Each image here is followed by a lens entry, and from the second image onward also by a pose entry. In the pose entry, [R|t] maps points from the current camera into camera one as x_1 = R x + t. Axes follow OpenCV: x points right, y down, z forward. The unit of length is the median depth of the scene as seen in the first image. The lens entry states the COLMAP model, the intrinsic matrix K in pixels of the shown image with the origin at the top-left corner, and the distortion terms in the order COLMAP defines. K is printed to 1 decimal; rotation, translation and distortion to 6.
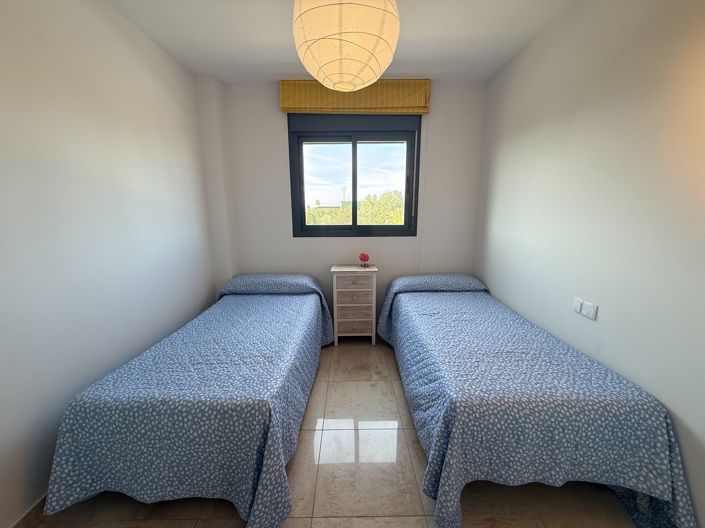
lens RADIAL K [[281.6, 0, 351.2], [0, 281.6, 262.9], [0, 0, 1]] dist [-0.003261, -0.000322]
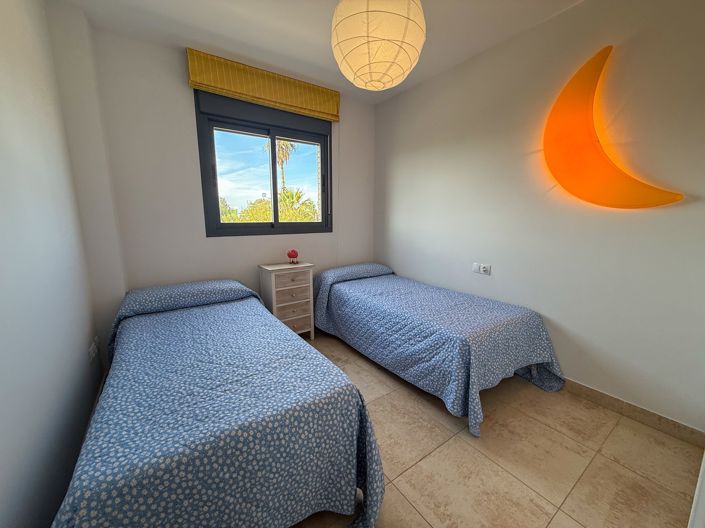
lens RADIAL K [[281.6, 0, 349.8], [0, 281.6, 263.7], [0, 0, 1]] dist [-0.003261, -0.000322]
pose [[0.823712, -0.087967, 0.560144, -0.368046], [0.102732, 0.994696, 0.005140, 0.030438], [-0.557625, 0.053311, 0.828380, 0.075244]]
